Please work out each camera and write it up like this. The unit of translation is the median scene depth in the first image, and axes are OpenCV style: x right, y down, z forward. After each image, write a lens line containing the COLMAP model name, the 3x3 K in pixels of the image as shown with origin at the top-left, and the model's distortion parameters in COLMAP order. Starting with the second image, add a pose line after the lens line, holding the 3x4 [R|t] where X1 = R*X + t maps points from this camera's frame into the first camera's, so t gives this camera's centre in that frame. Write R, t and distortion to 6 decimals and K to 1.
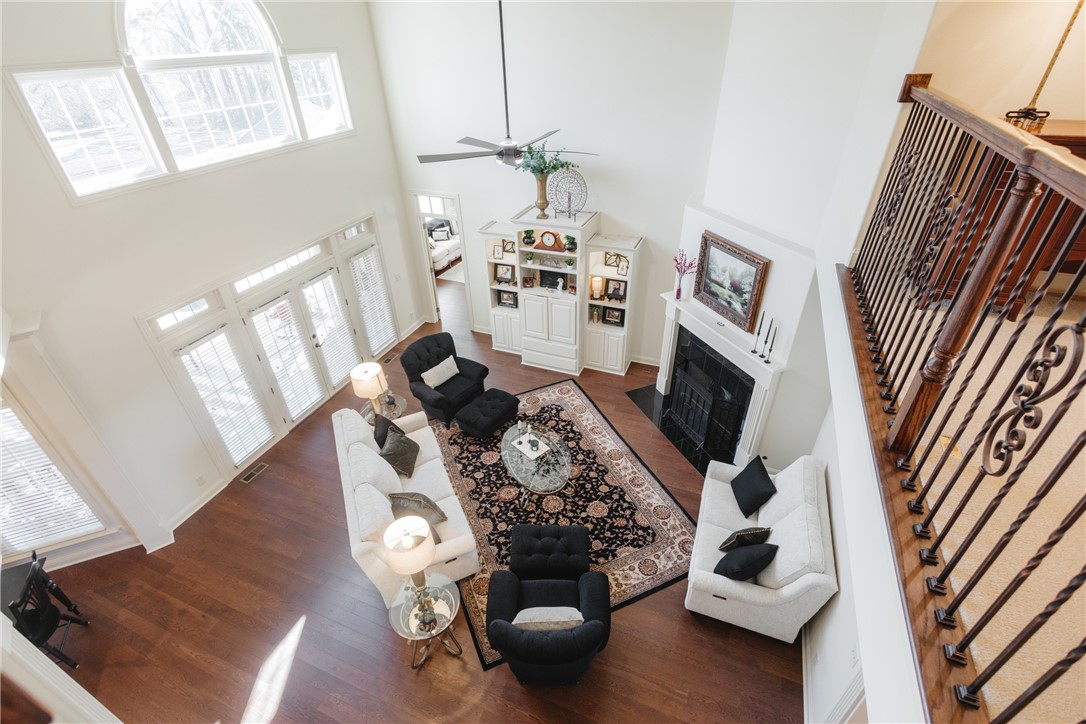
lens RADIAL K [[502.0, 0, 536.8], [0, 502.0, 360.7], [0, 0, 1]] dist [0.003767, -0.001054]
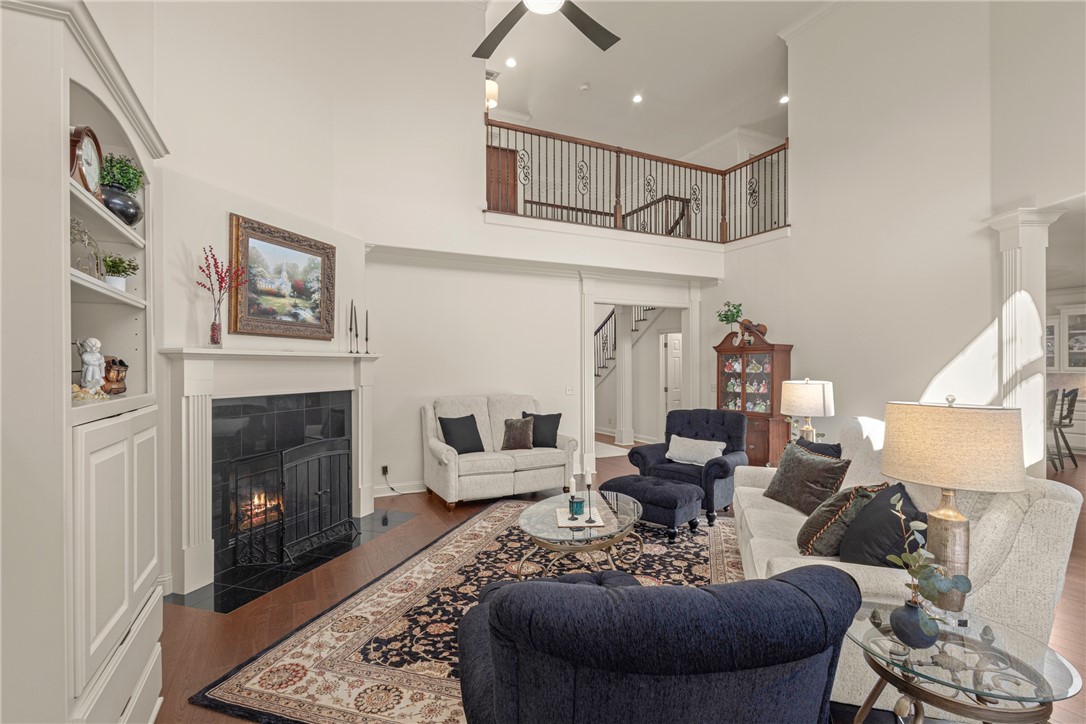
lens RADIAL K [[502.0, 0, 542.4], [0, 502.0, 368.9], [0, 0, 1]] dist [0.003767, -0.001054]
pose [[-0.757286, 0.029983, 0.652395, -0.355184], [0.382317, 0.830240, 0.405629, -0.208427], [-0.529483, 0.556599, -0.640192, 1.320861]]
